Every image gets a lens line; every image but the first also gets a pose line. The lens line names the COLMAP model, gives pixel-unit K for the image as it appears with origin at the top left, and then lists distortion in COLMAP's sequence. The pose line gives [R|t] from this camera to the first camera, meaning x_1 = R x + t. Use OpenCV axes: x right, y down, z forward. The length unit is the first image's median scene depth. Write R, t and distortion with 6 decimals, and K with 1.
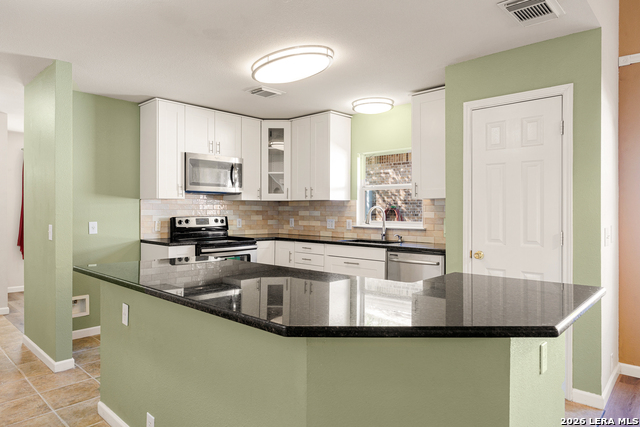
lens RADIAL K [[405.5, 0, 304.7], [0, 405.5, 212.8], [0, 0, 1]] dist [-0.001768, -0.000638]
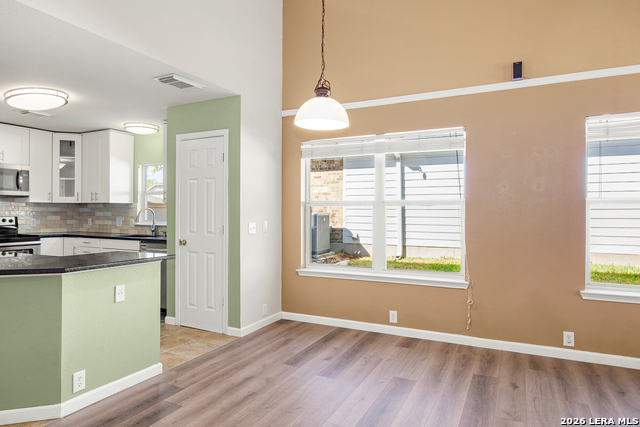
lens RADIAL K [[392.3, 0, 320.0], [0, 392.3, 213.5], [0, 0, 1]] dist [-0.032546, 0.000635]
pose [[0.951869, 0.000953, 0.306503, 0.288680], [-0.000084, 0.999996, -0.002848, 0.003591], [-0.306504, 0.002685, 0.951866, -0.281109]]
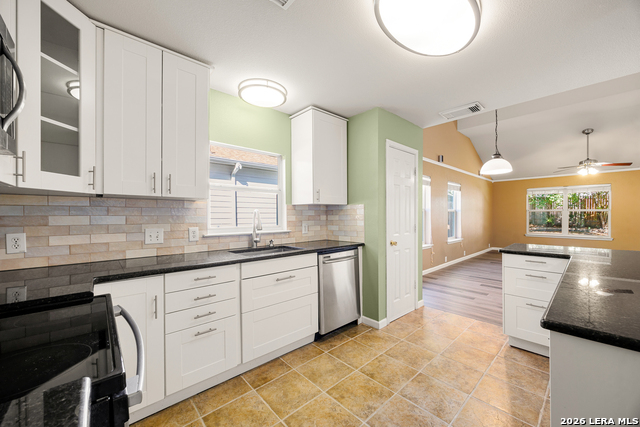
lens RADIAL K [[246.6, 0, 327.9], [0, 246.6, 212.6], [0, 0, 1]] dist [0.001406, 0.000186]
pose [[0.048691, 0.006587, 0.998792, -0.319764], [0.007040, 0.999951, -0.006938, -0.004579], [-0.998789, 0.007369, 0.048642, 0.744029]]
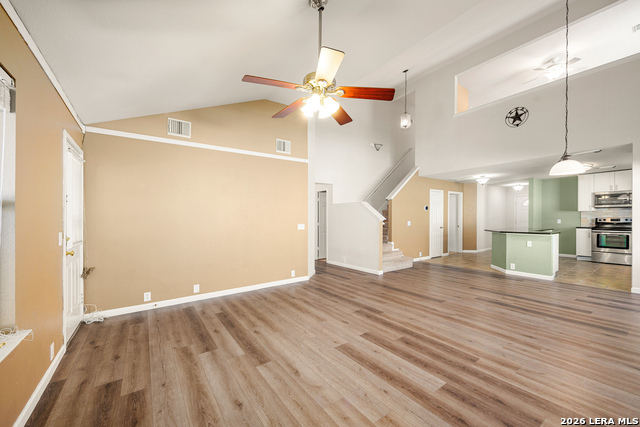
lens RADIAL K [[254.6, 0, 330.6], [0, 254.6, 215.2], [0, 0, 1]] dist [0.000907, 0.000267]
pose [[-0.158303, -0.010504, -0.987335, 1.330621], [0.004140, 0.999928, -0.011302, 0.003381], [0.987382, -0.005877, -0.158248, -0.319234]]
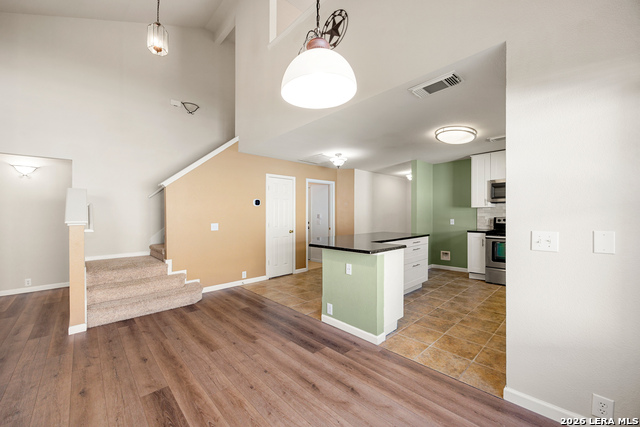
lens RADIAL K [[255.0, 0, 320.0], [0, 255.0, 213.5], [0, 0, 1]] dist [0.000947, 0.000188]
pose [[-0.047572, -0.008886, -0.998828, 0.730655], [0.006436, 0.999937, -0.009202, -0.000891], [0.998847, -0.006866, -0.047512, 0.272559]]
